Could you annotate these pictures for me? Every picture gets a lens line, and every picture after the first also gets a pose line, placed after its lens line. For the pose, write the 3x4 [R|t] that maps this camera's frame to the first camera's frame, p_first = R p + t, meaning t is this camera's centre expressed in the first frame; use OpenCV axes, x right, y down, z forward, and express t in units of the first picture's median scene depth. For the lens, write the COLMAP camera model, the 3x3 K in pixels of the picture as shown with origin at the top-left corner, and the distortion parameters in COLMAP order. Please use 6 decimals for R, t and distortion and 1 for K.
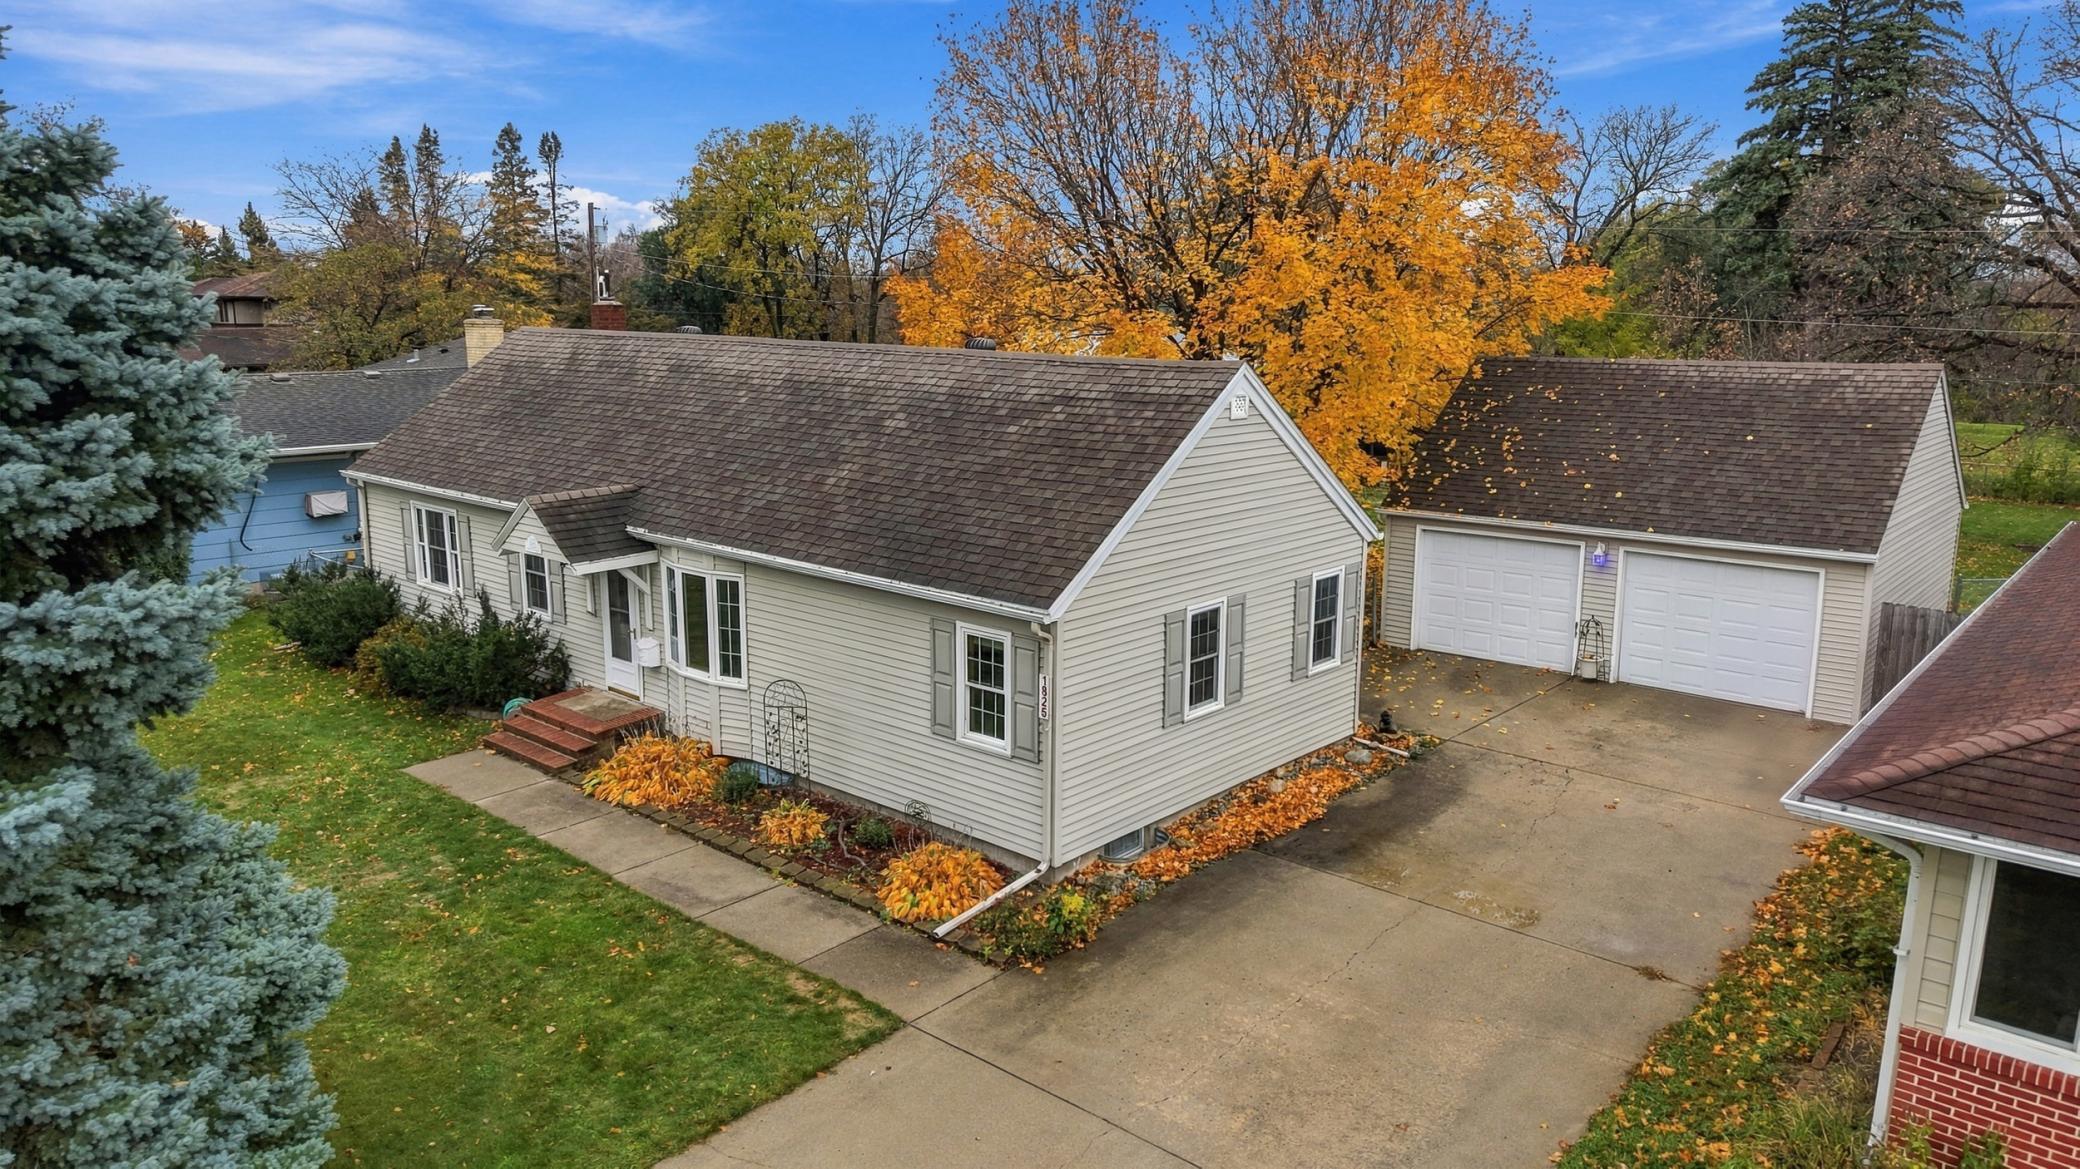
lens RADIAL K [[1375.7, 0, 1040.0], [0, 1375.7, 584.5], [0, 0, 1]] dist [0.116512, -0.175356]
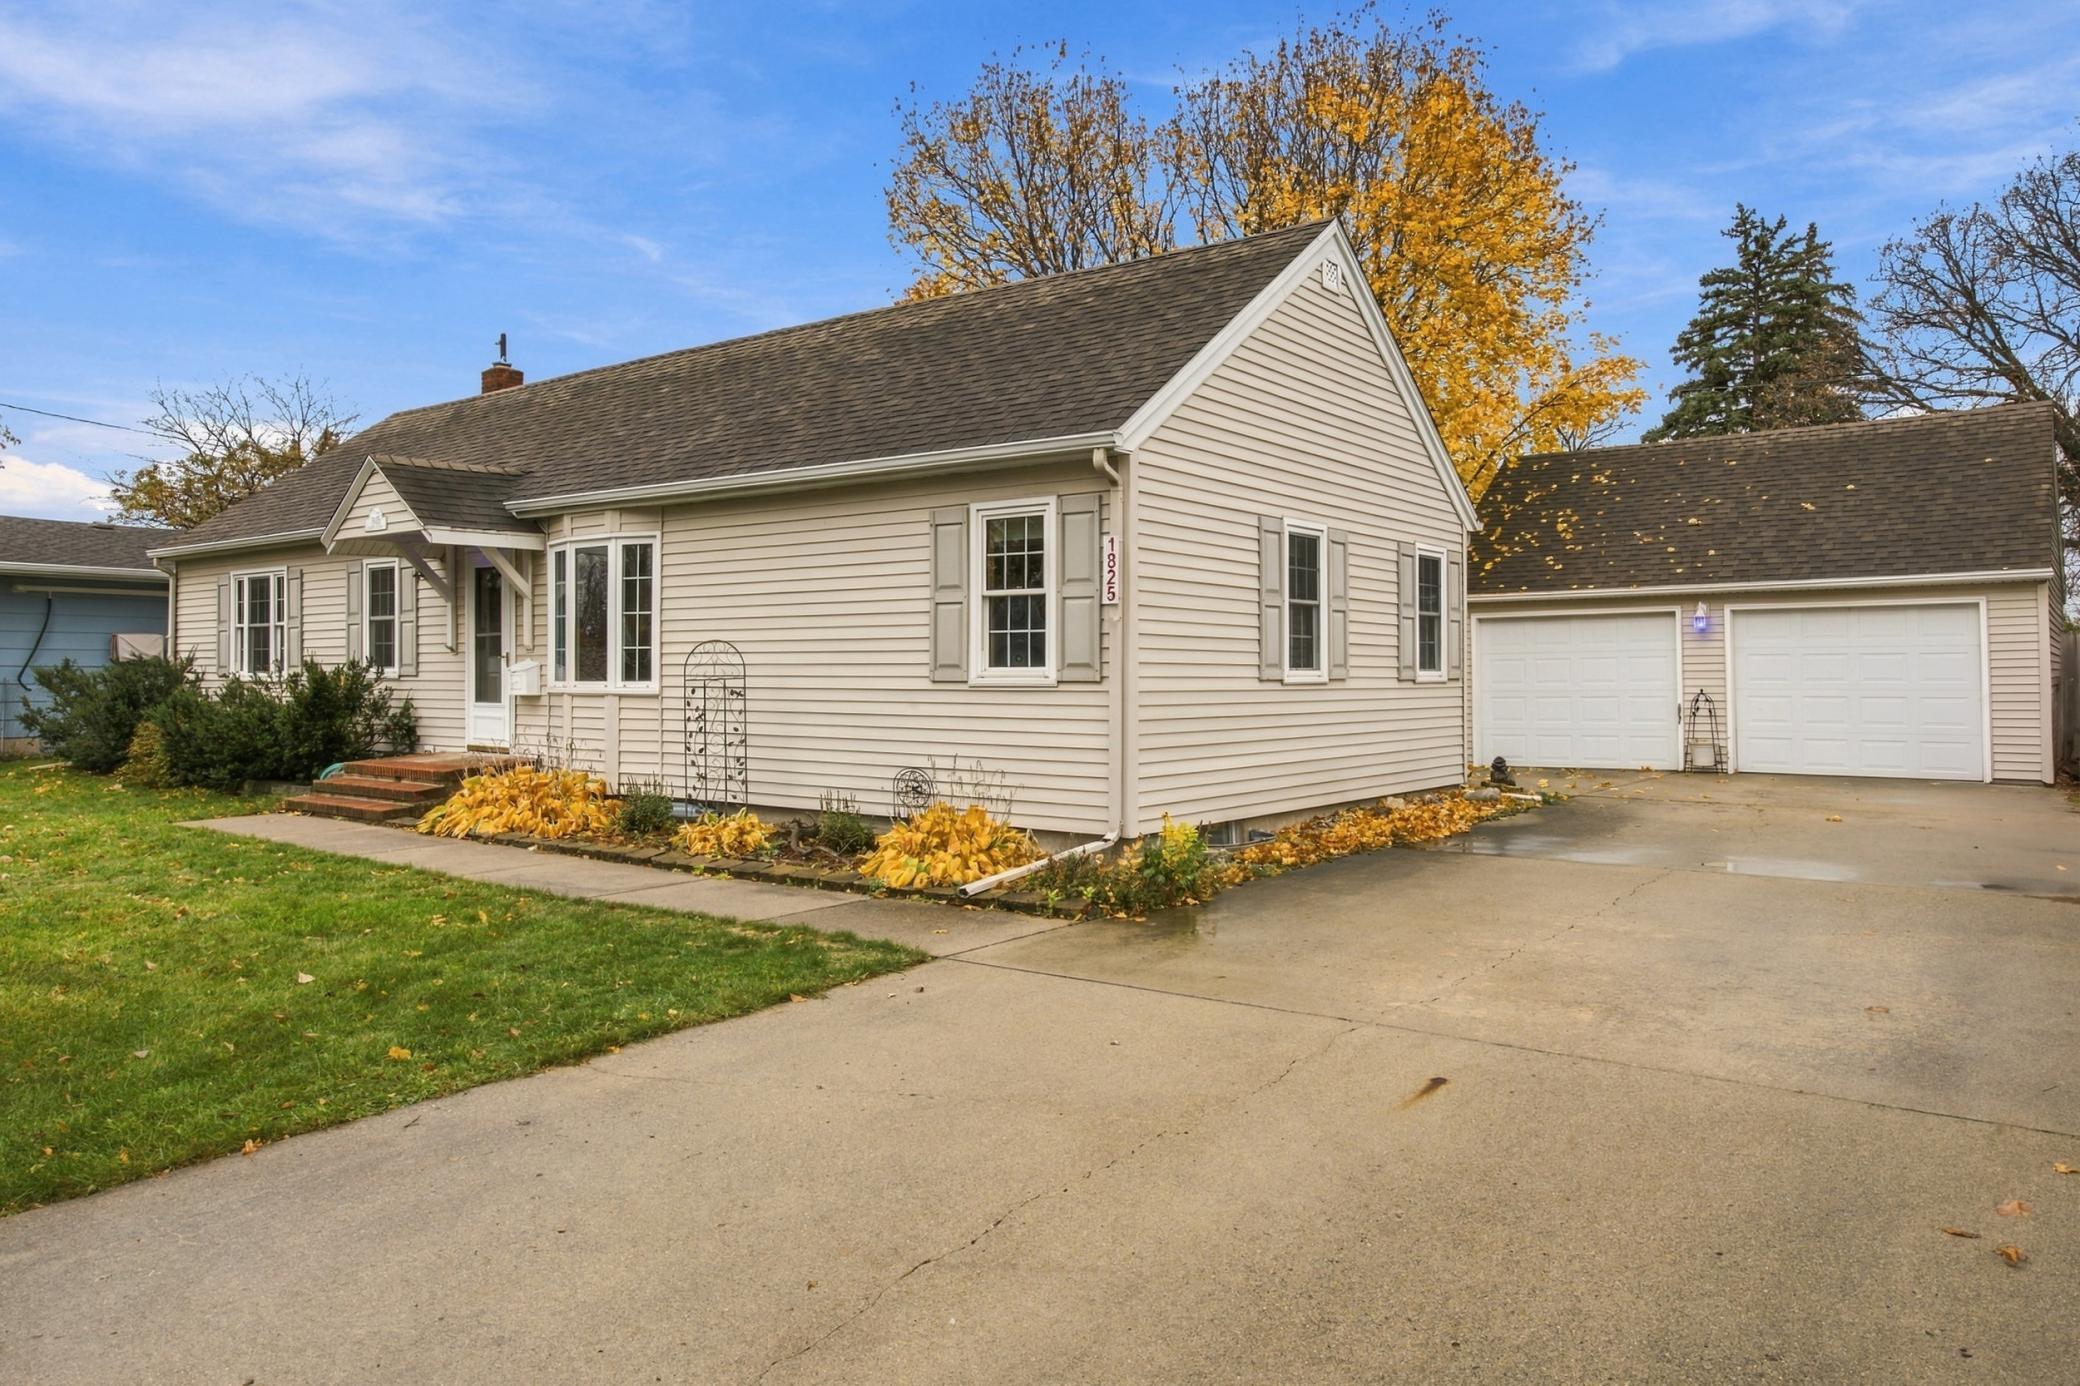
lens RADIAL K [[1393.3, 0, 1048.3], [0, 1393.3, 670.2], [0, 0, 1]] dist [0.004881, 0.004194]
pose [[0.997428, -0.007690, 0.071257, -0.060131], [0.021905, 0.979362, -0.200925, 0.209369], [-0.068242, 0.201969, 0.977011, 0.269437]]
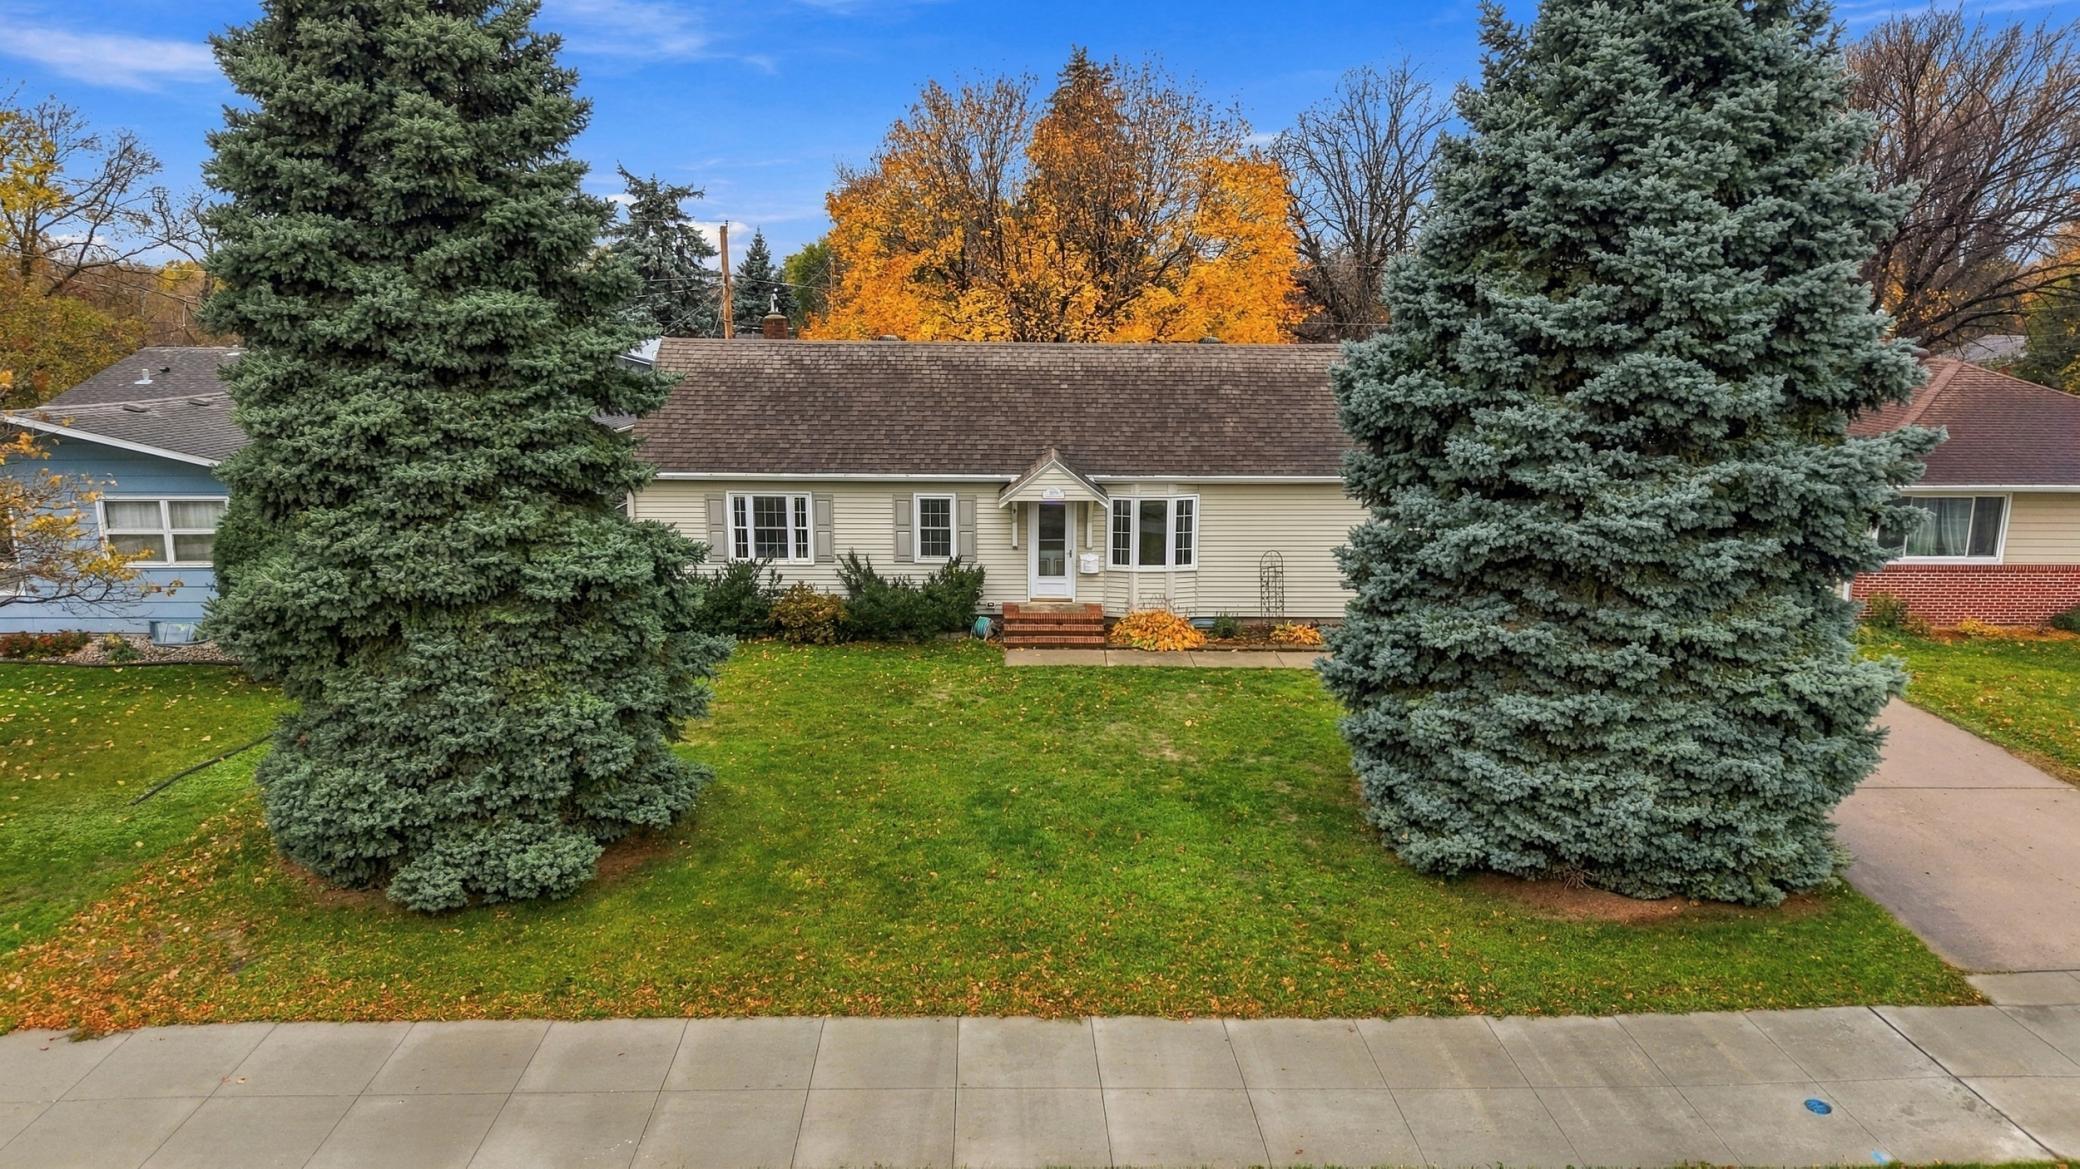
lens RADIAL K [[1375.7, 0, 1040.0], [0, 1375.7, 584.5], [0, 0, 1]] dist [0.116512, -0.175356]
pose [[0.726334, -0.132968, 0.674358, -1.344578], [0.135288, 0.989574, 0.049407, -0.007602], [-0.673896, 0.055347, 0.736750, -0.009911]]
